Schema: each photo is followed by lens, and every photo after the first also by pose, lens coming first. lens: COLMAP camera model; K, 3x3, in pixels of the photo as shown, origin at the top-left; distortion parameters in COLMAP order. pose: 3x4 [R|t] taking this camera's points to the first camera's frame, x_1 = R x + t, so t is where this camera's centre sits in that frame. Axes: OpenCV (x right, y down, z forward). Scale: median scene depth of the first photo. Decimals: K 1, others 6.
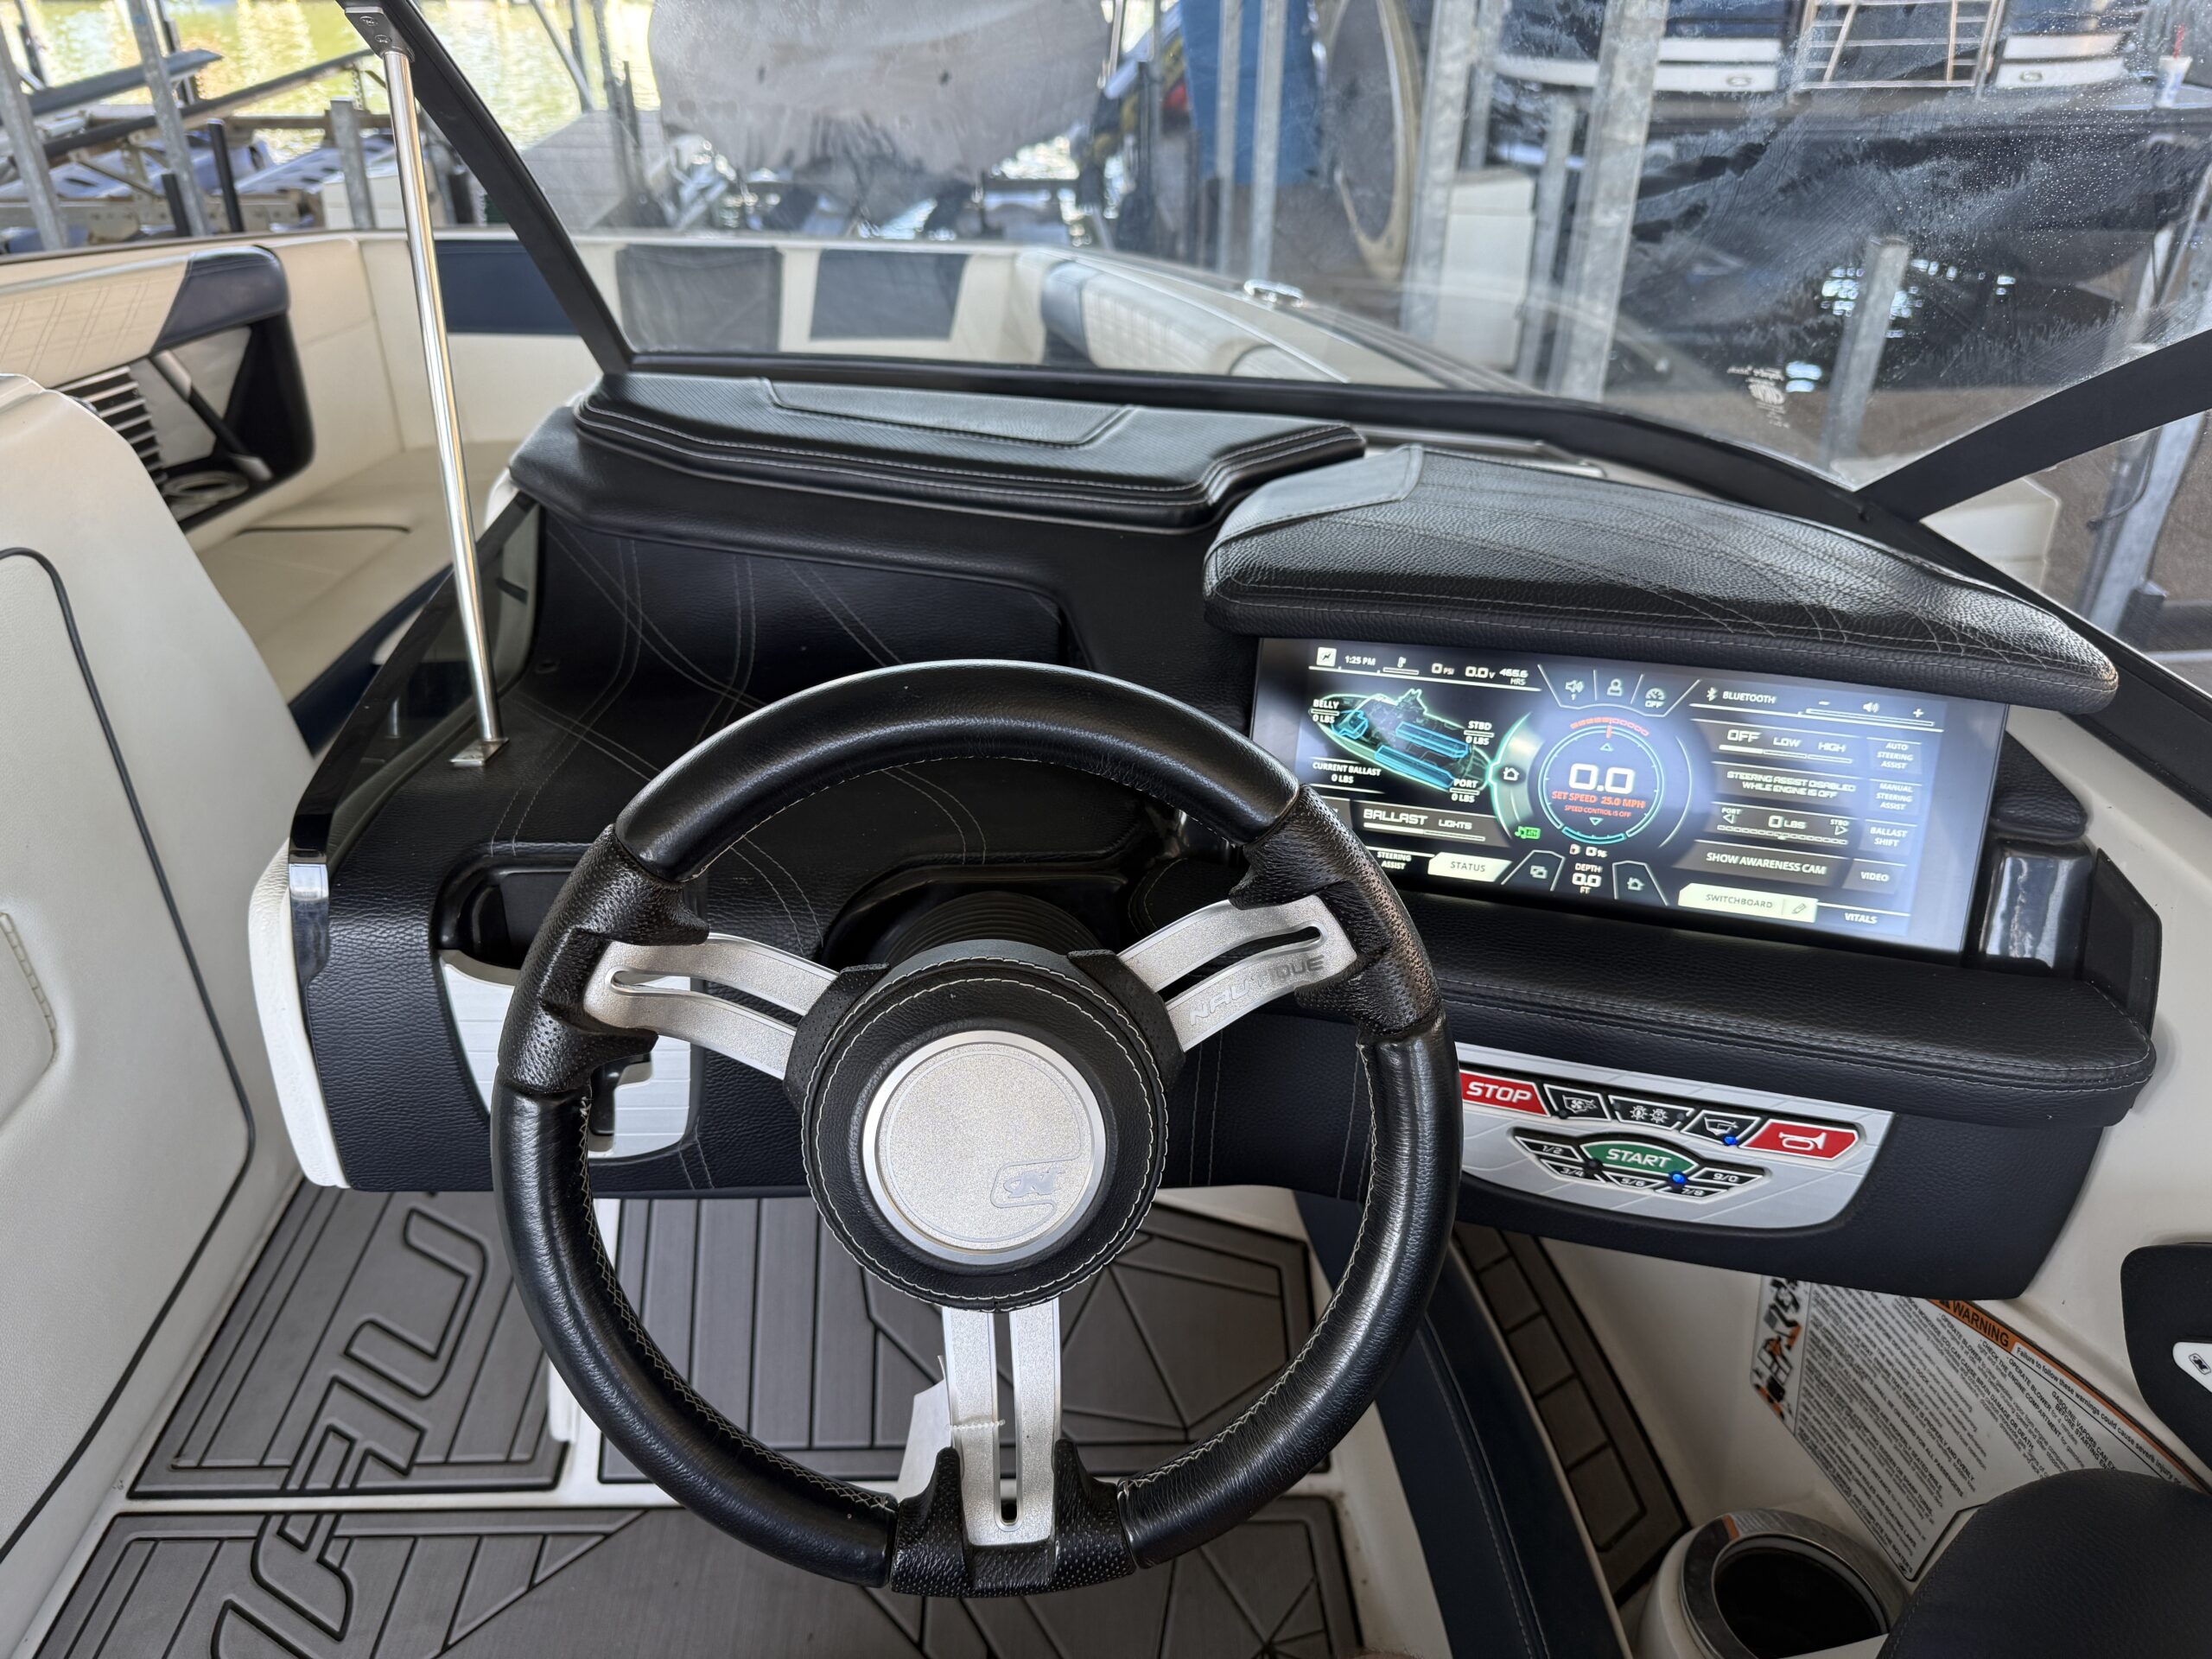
lens RADIAL K [[1596.6, 0, 1106.0], [0, 1596.6, 829.5], [0, 0, 1]] dist [-0.007751, -0.006489]
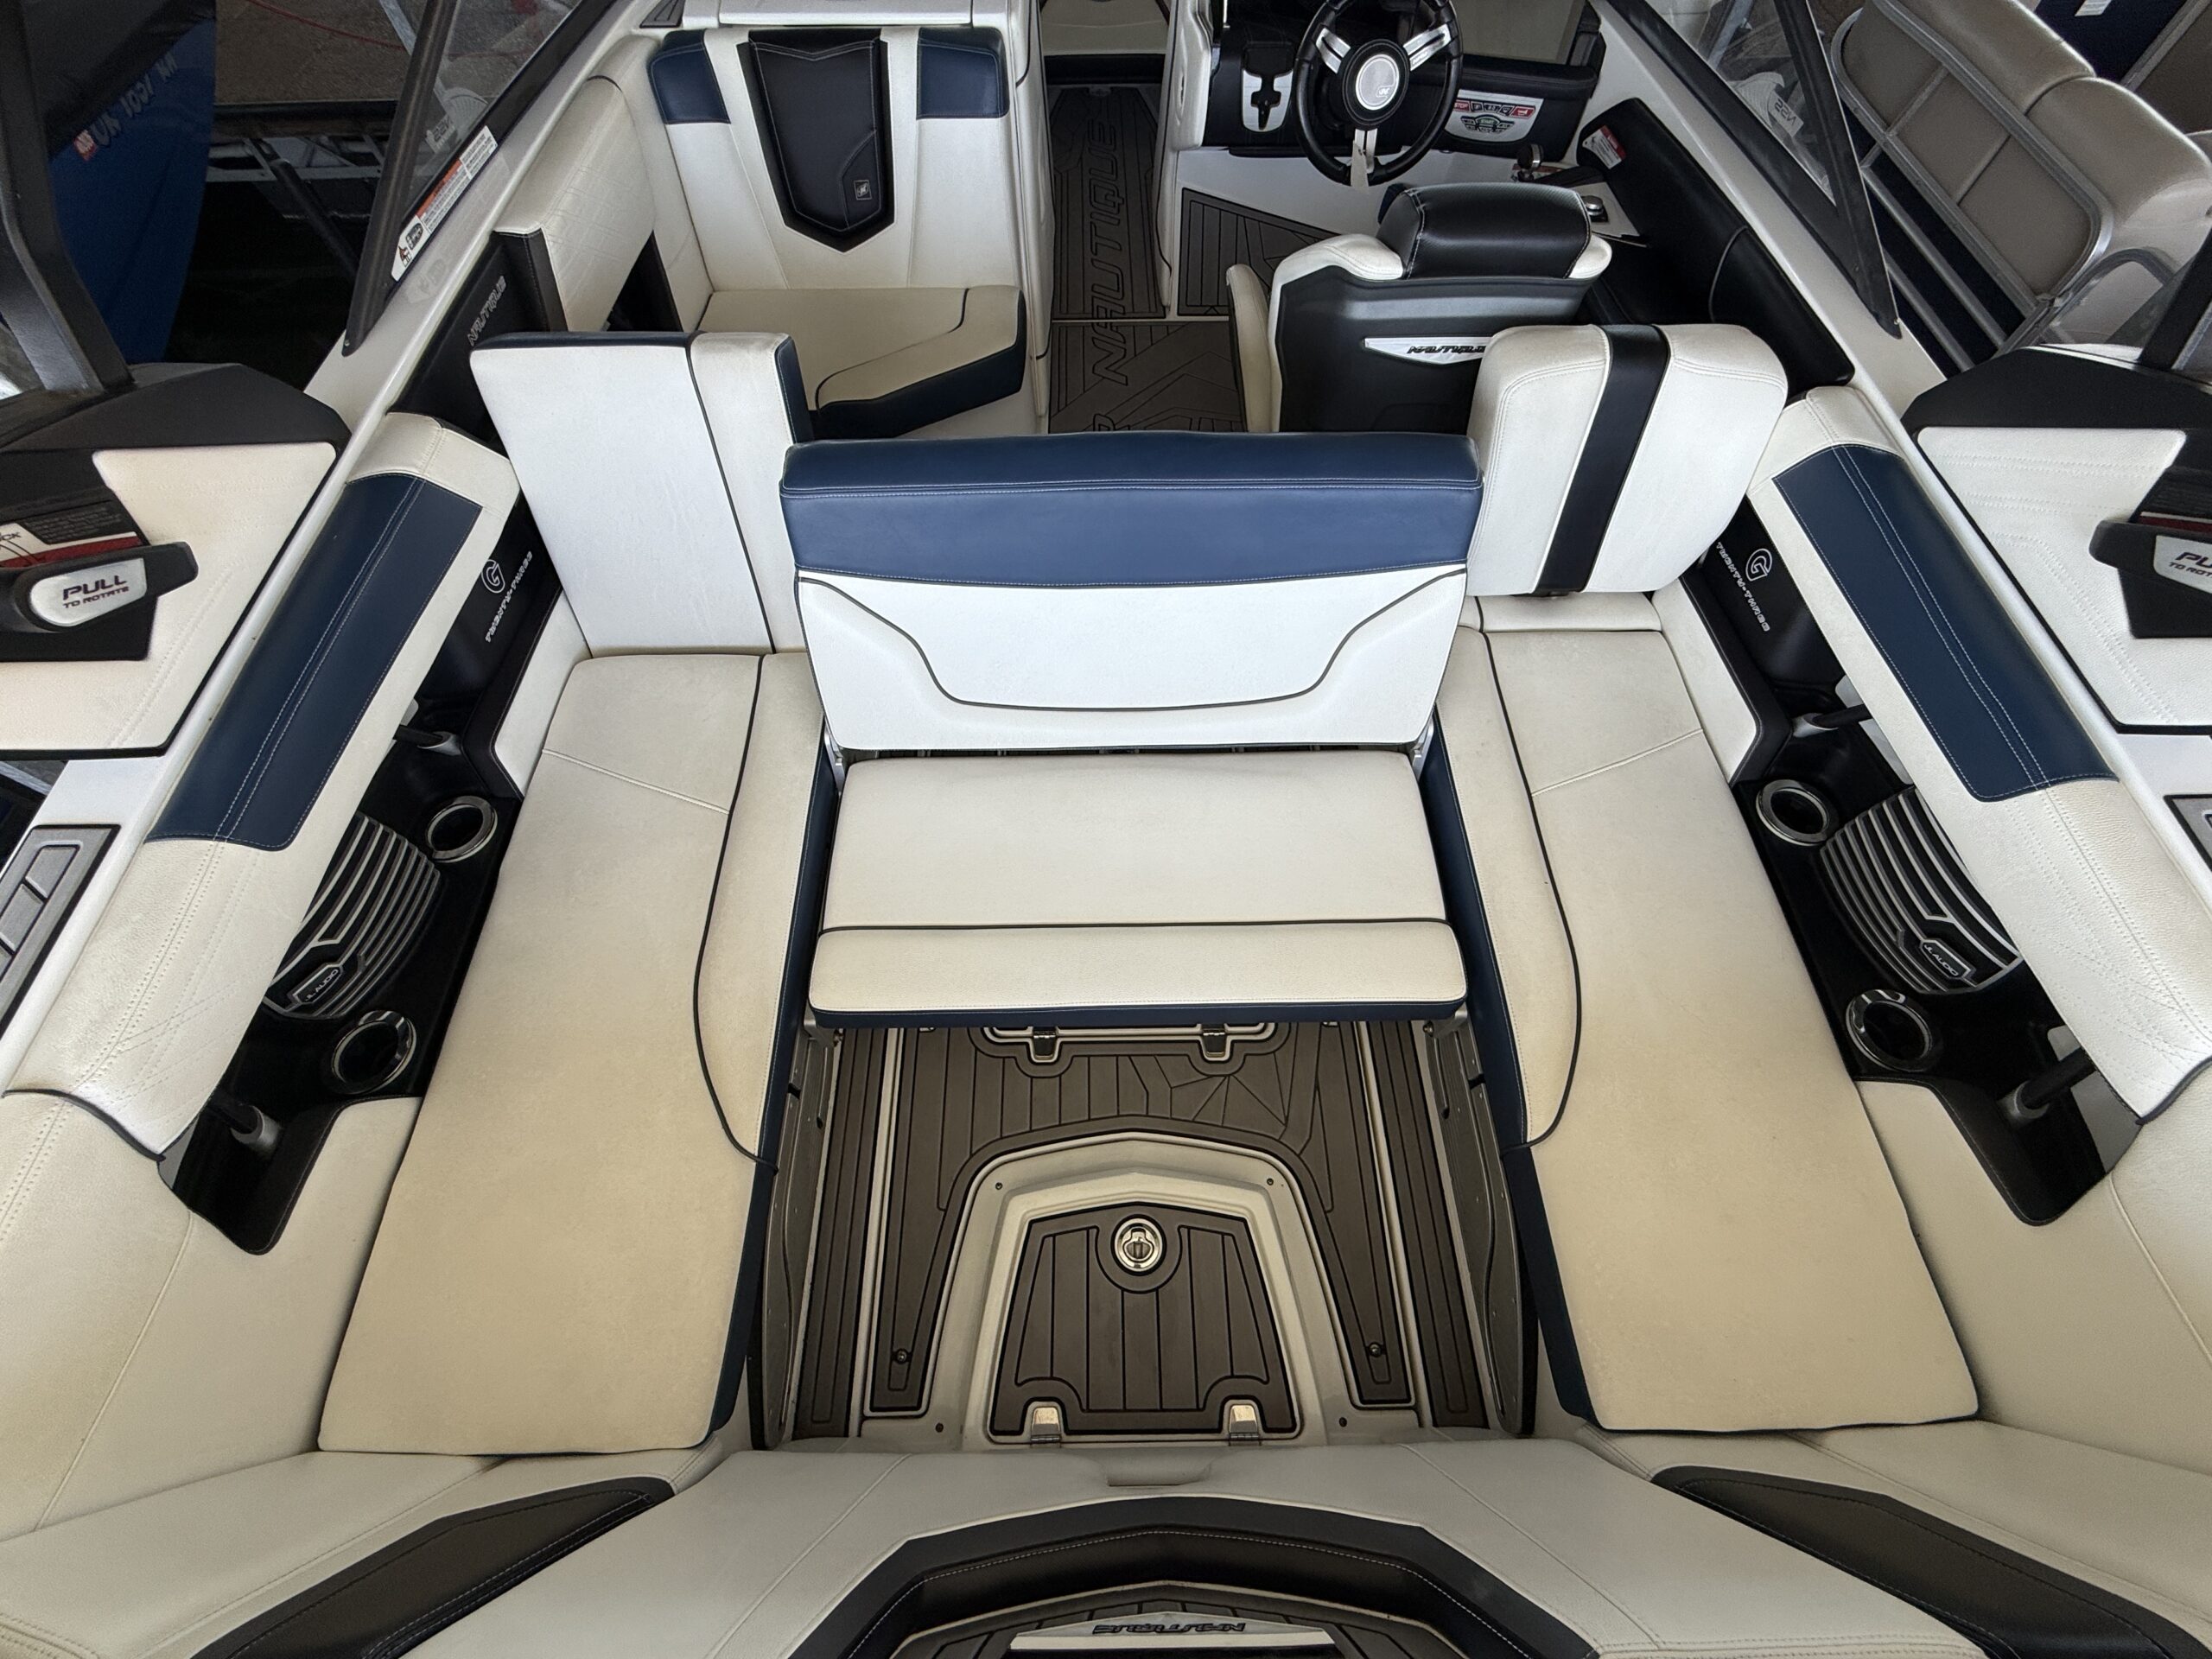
lens RADIAL K [[883.7, 0, 1101.0], [0, 883.7, 828.9], [0, 0, 1]] dist [0.000530, 0.000187]
pose [[0.999583, 0.011161, -0.026647, -0.450817], [0.003717, 0.864998, 0.501762, 0.432345], [0.028650, -0.501652, 0.864595, -1.474257]]
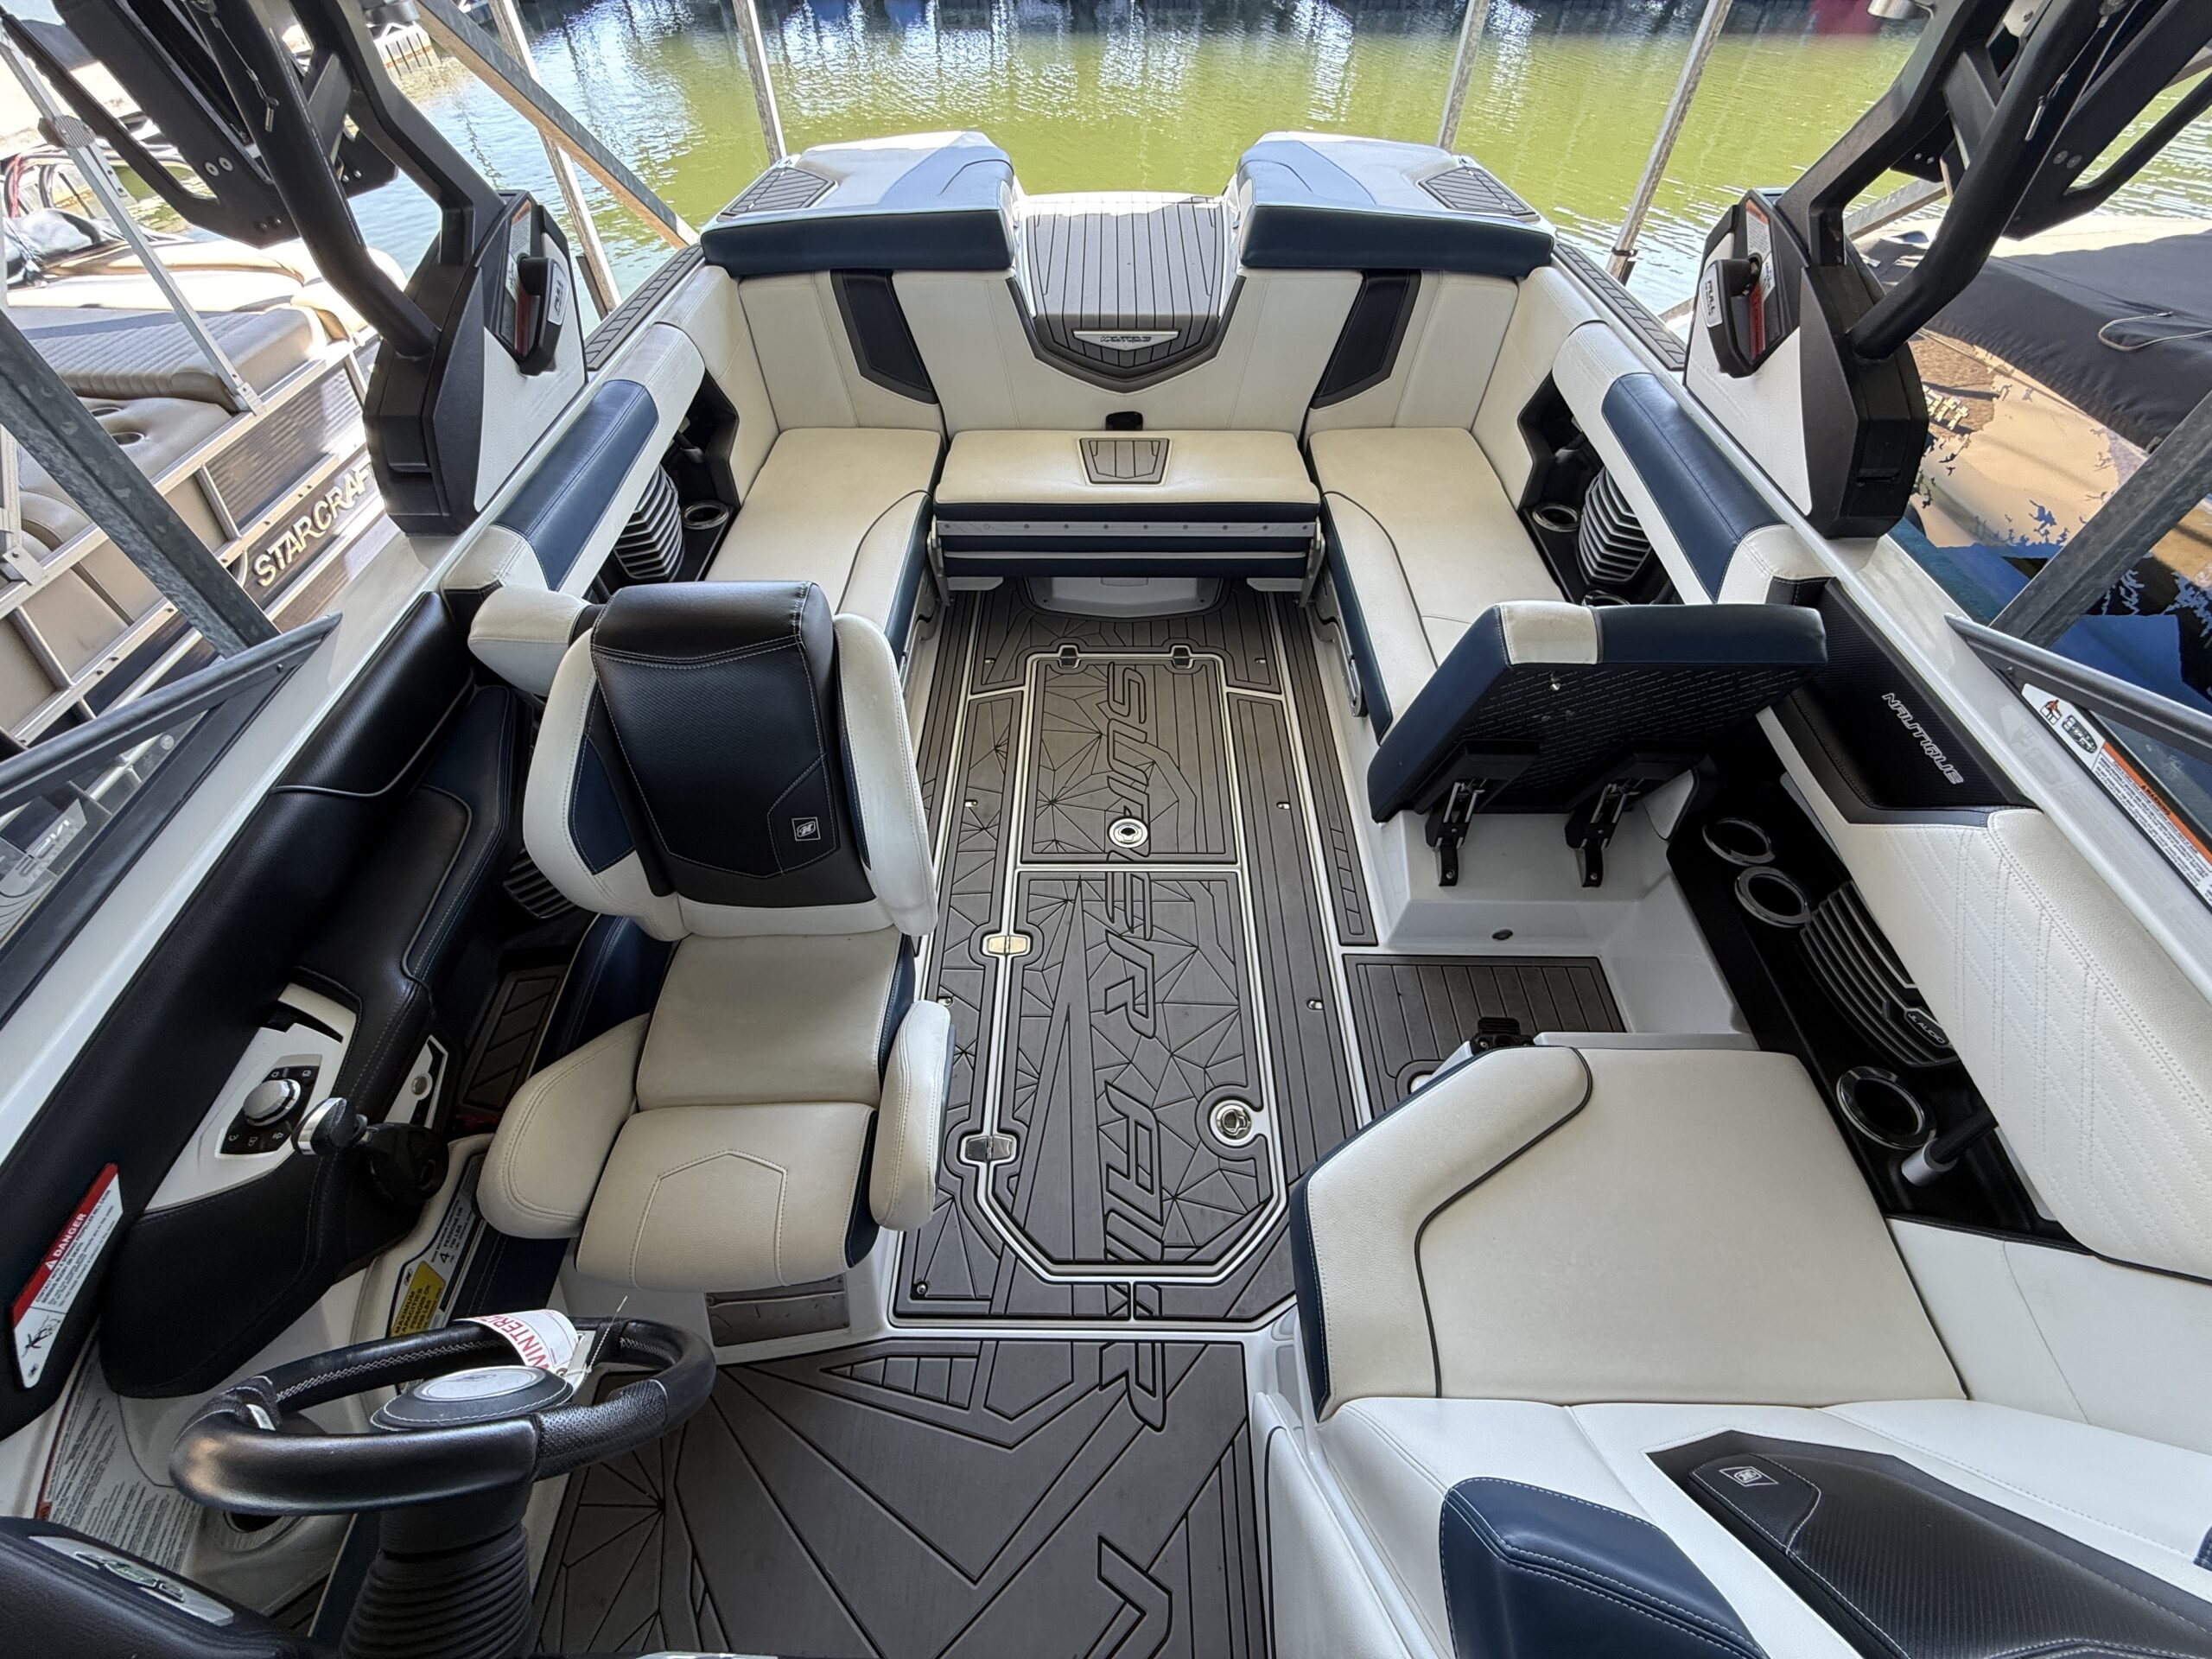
lens RADIAL K [[883.7, 0, 1101.0], [0, 883.7, 828.9], [0, 0, 1]] dist [0.000530, 0.000187]
pose [[-0.998828, -0.043664, 0.020878, -0.443978], [0.014139, 0.149314, 0.988689, -0.537983], [-0.046287, 0.987825, -0.148521, 0.177401]]
